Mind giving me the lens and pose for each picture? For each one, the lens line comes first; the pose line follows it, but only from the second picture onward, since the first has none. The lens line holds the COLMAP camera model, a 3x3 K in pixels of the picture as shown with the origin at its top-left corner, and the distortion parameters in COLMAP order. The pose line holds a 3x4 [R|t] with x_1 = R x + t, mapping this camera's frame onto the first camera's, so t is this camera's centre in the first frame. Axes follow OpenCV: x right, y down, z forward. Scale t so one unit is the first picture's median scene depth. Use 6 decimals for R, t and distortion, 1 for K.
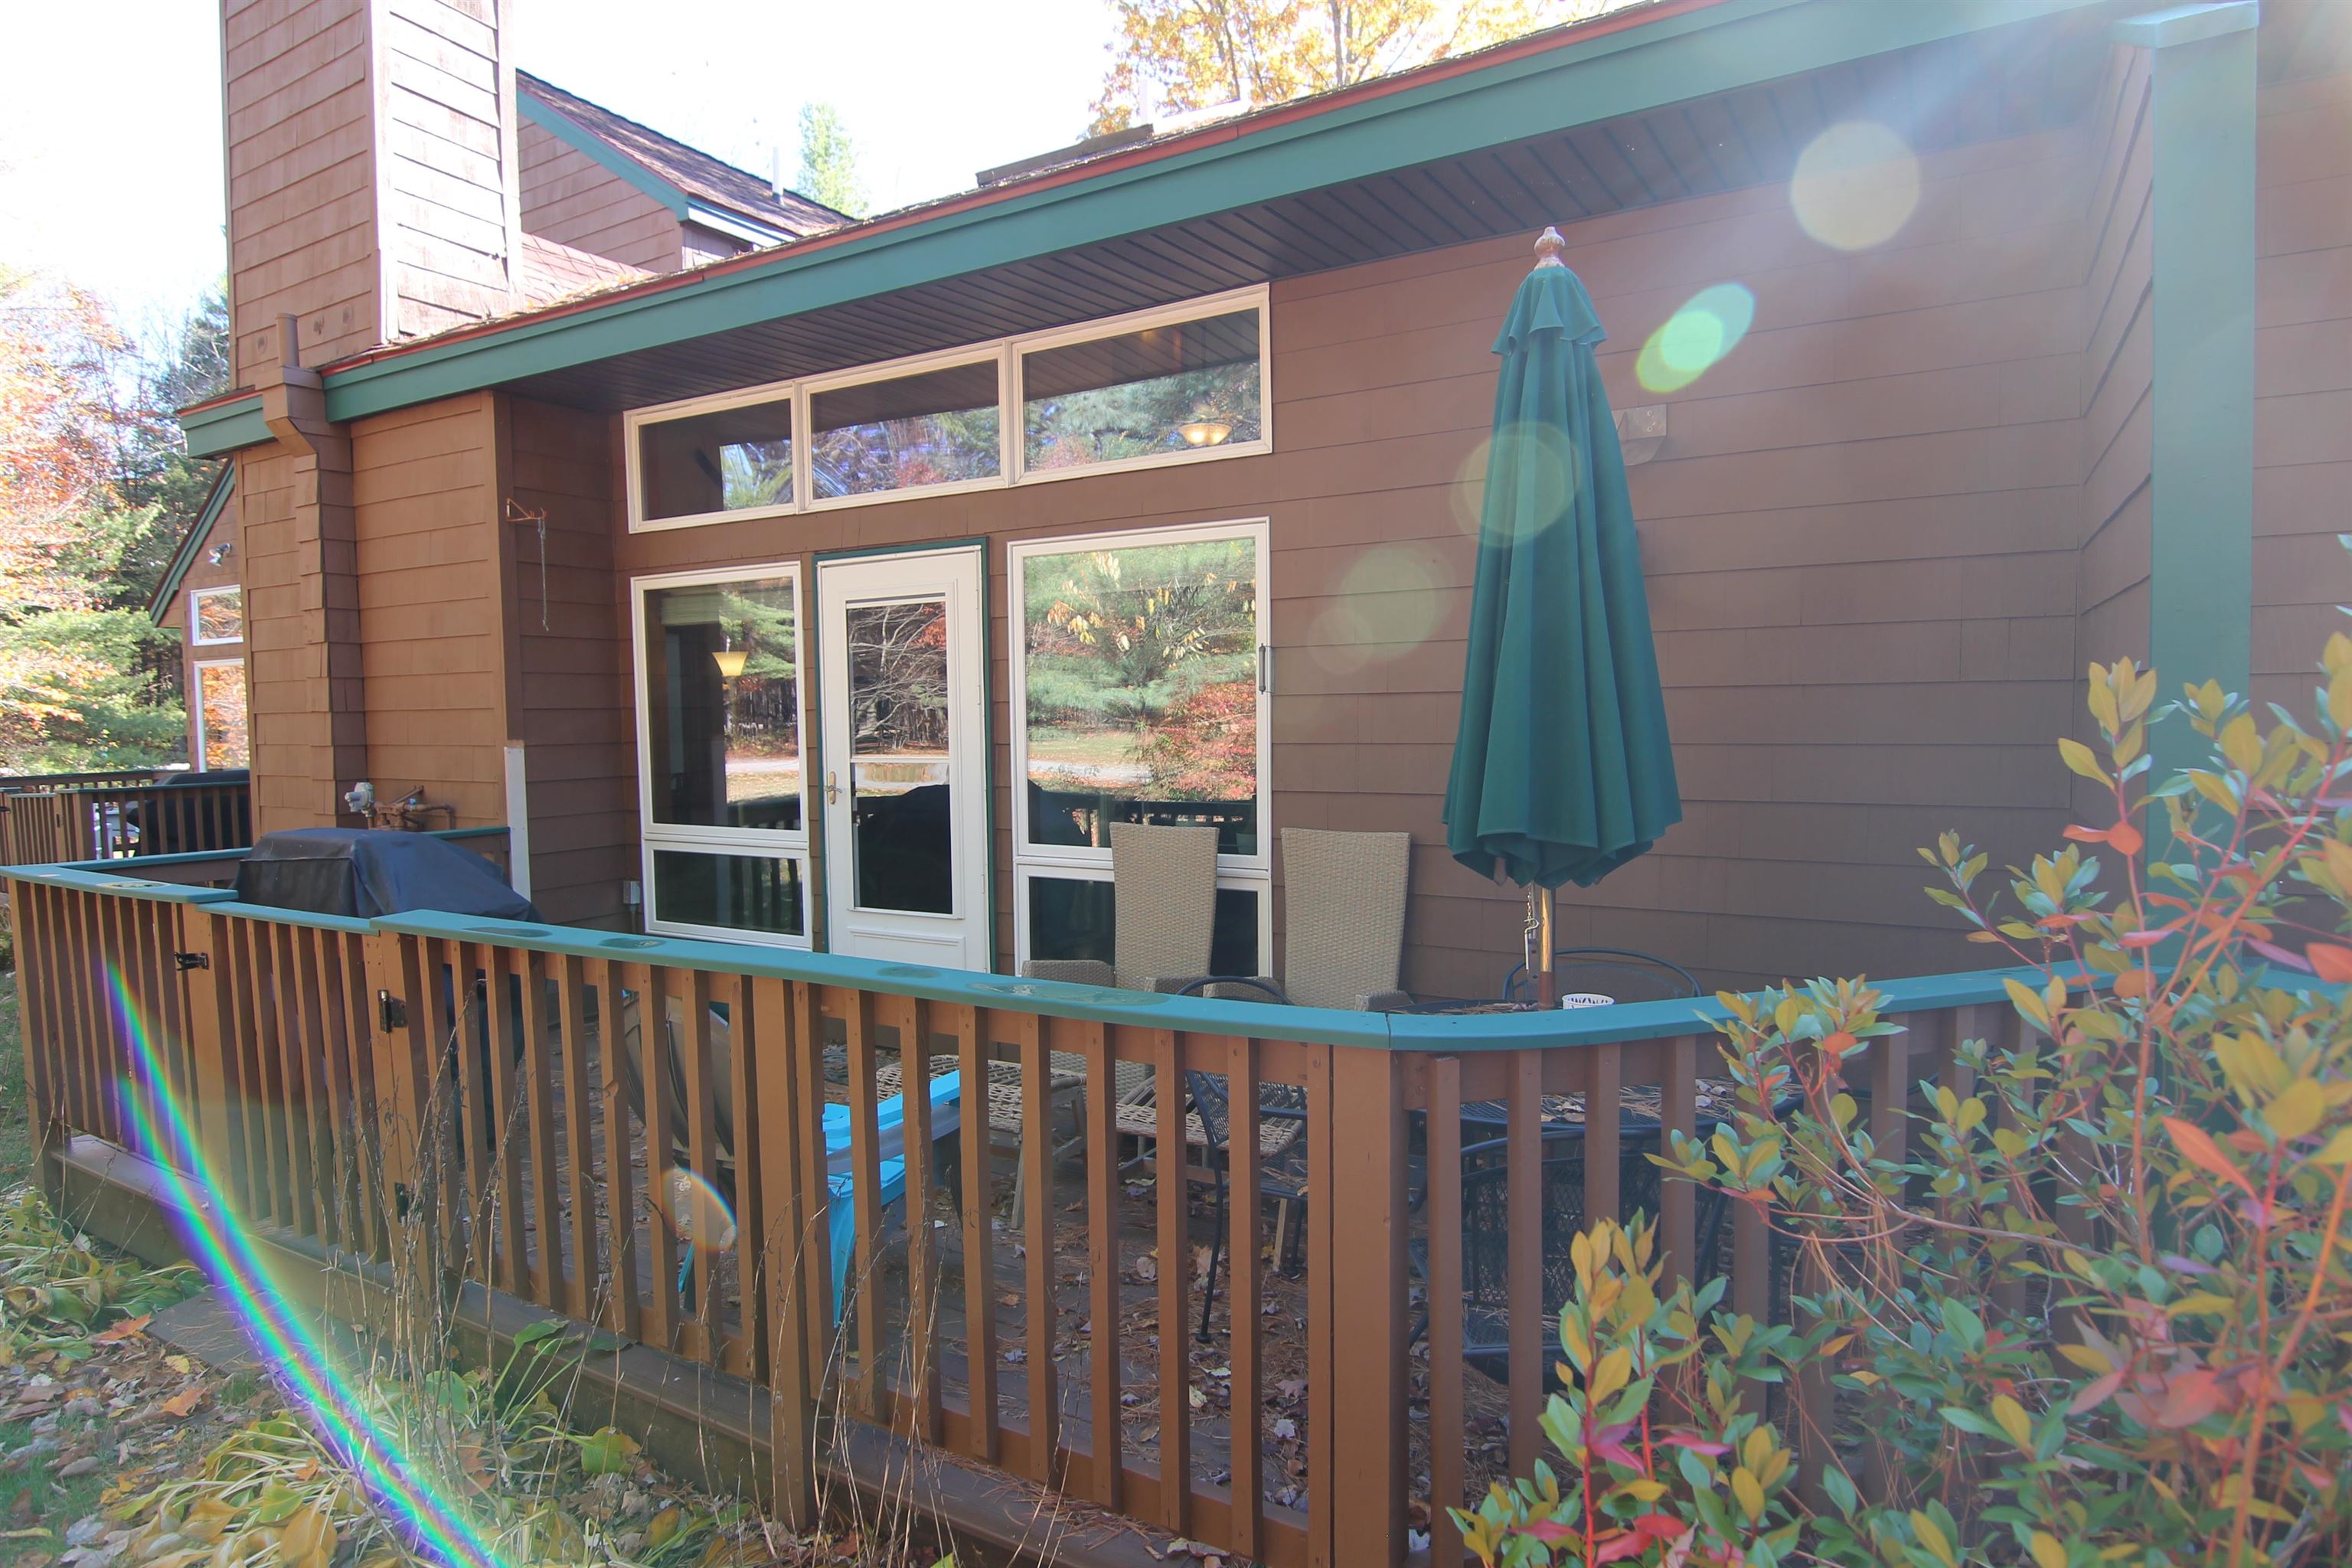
lens RADIAL K [[1279.7, 0, 1177.7], [0, 1279.7, 798.1], [0, 0, 1]] dist [-0.008094, -0.002273]
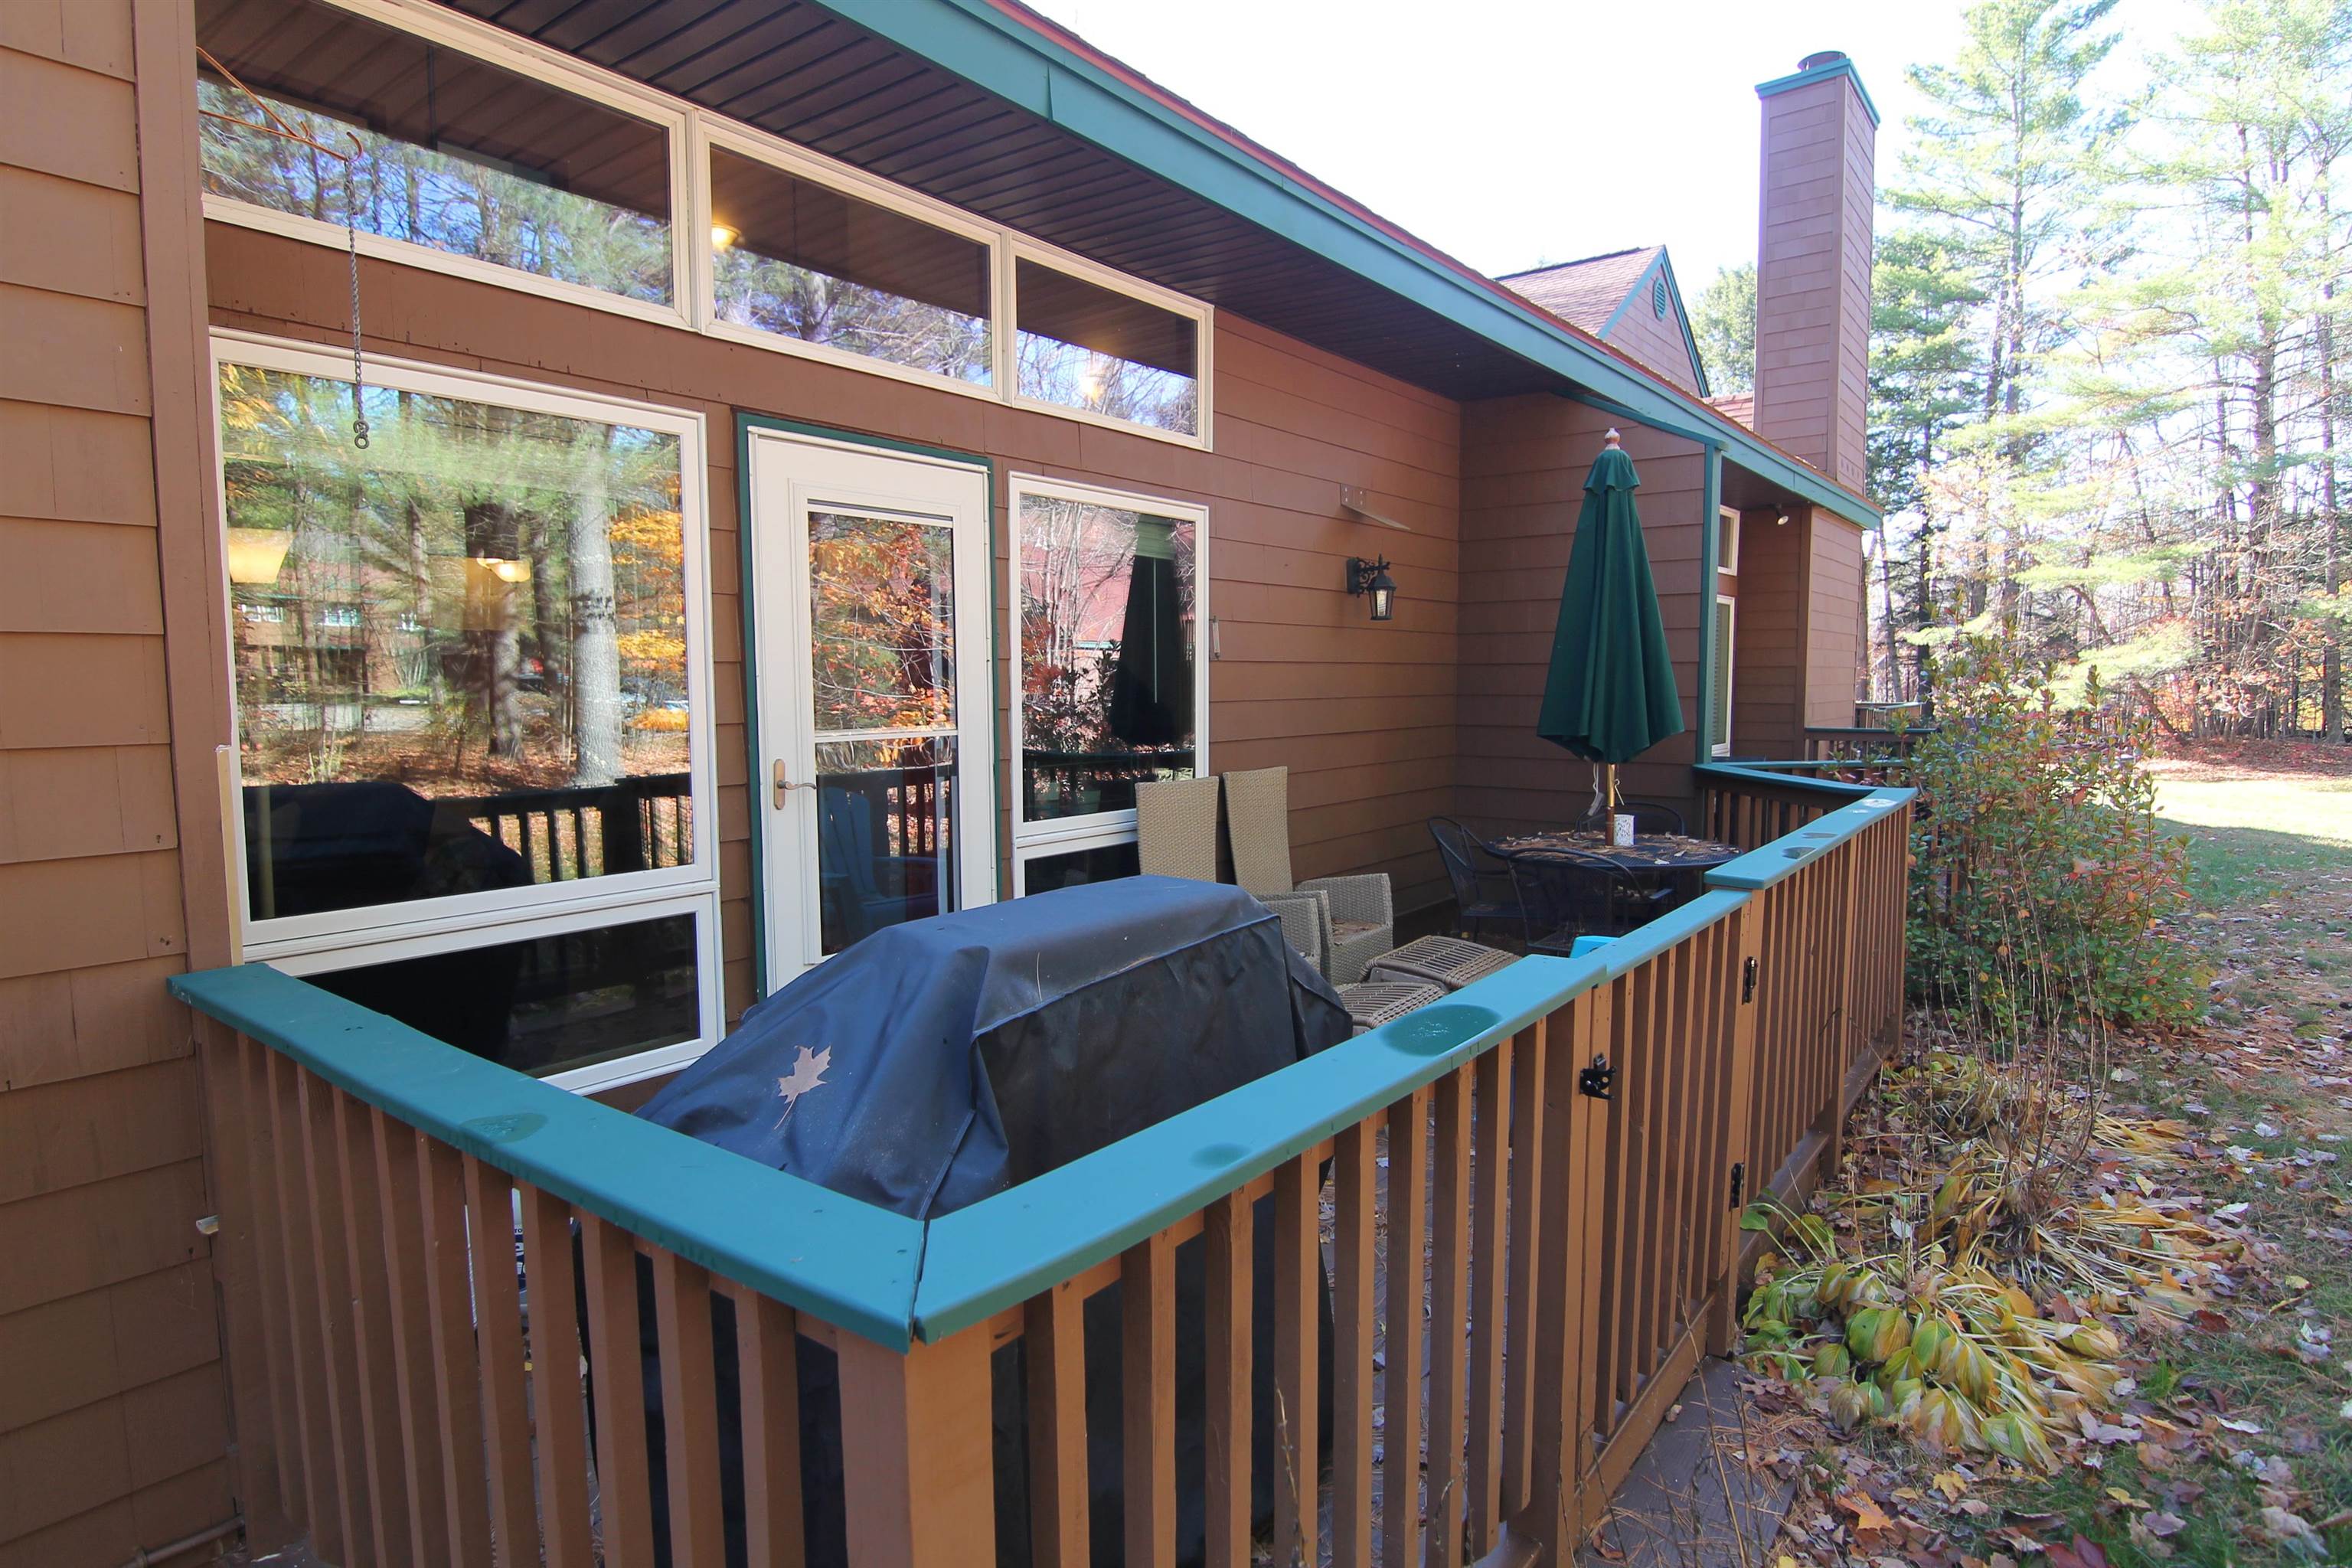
lens RADIAL K [[1279.7, 0, 1177.7], [0, 1279.7, 798.1], [0, 0, 1]] dist [-0.008094, -0.002273]
pose [[0.110373, -0.080869, 0.990595, -0.885207], [0.073621, 0.994611, 0.072994, -0.033113], [-0.991160, 0.064872, 0.115732, 0.724518]]
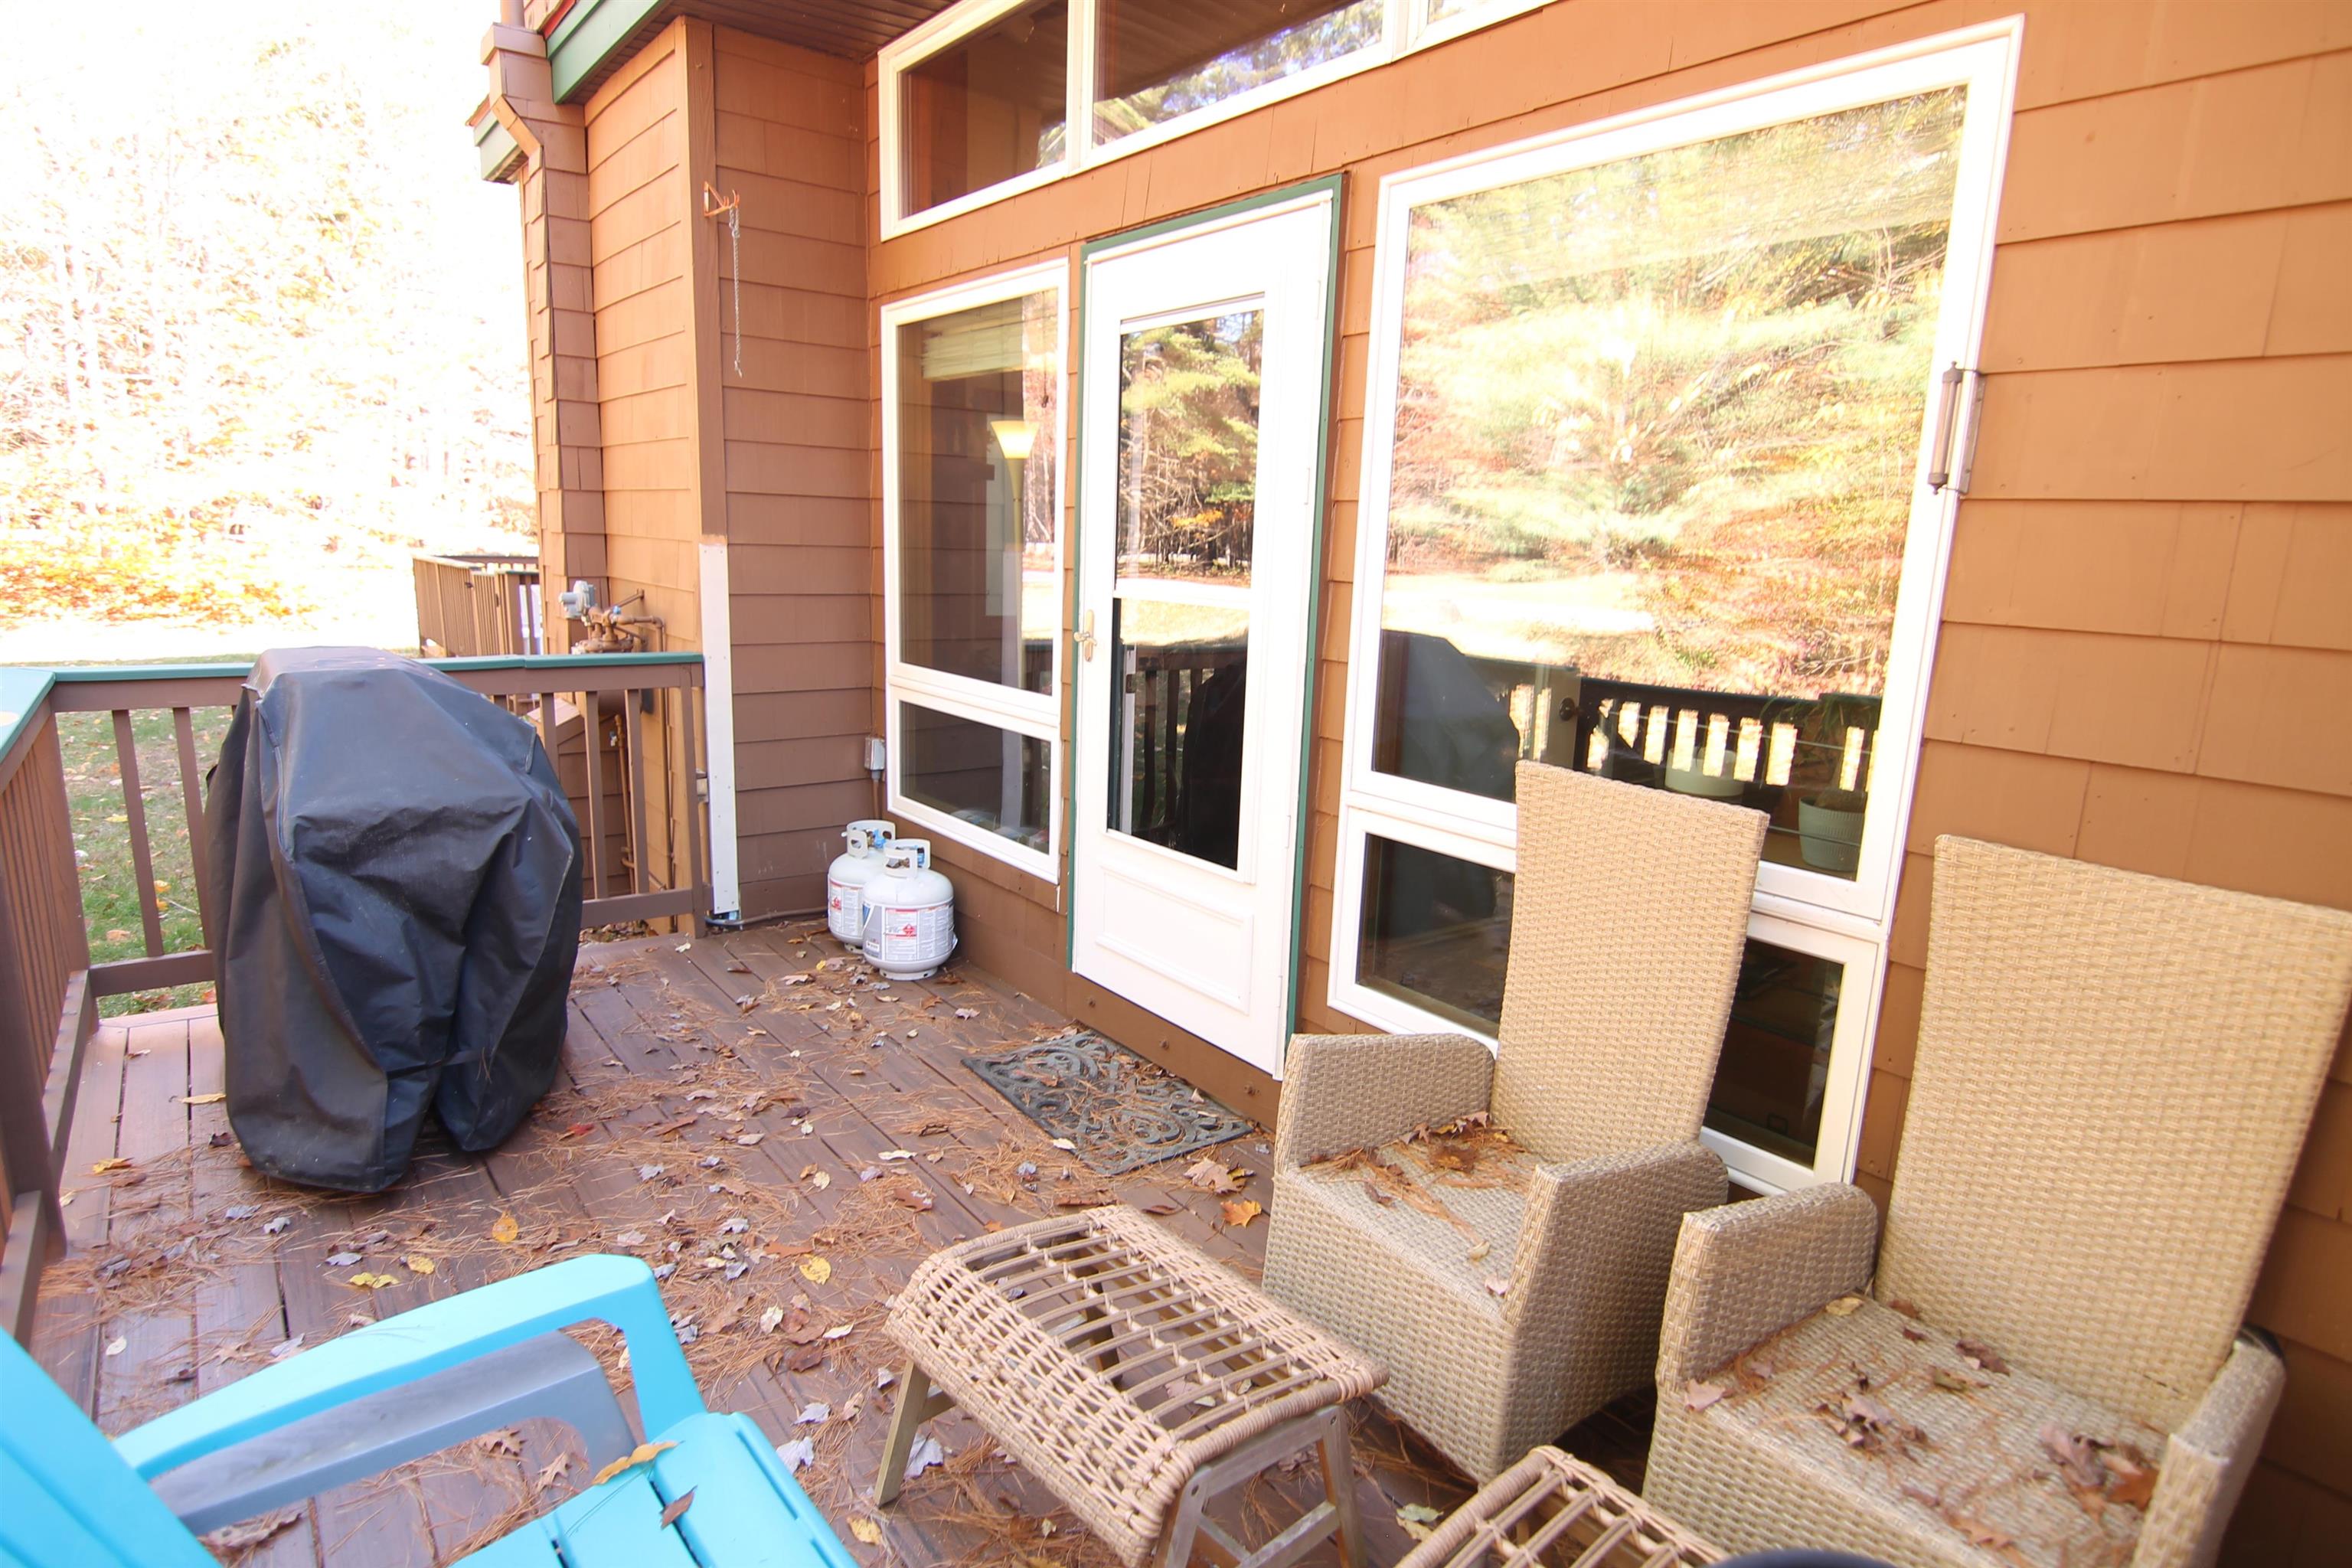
lens RADIAL K [[1279.7, 0, 1177.7], [0, 1279.7, 798.1], [0, 0, 1]] dist [-0.008094, -0.002273]
pose [[0.927133, 0.119847, -0.355052, 0.000151], [-0.072762, 0.987021, 0.143165, -0.022060], [0.367601, -0.106898, 0.923819, 0.431472]]
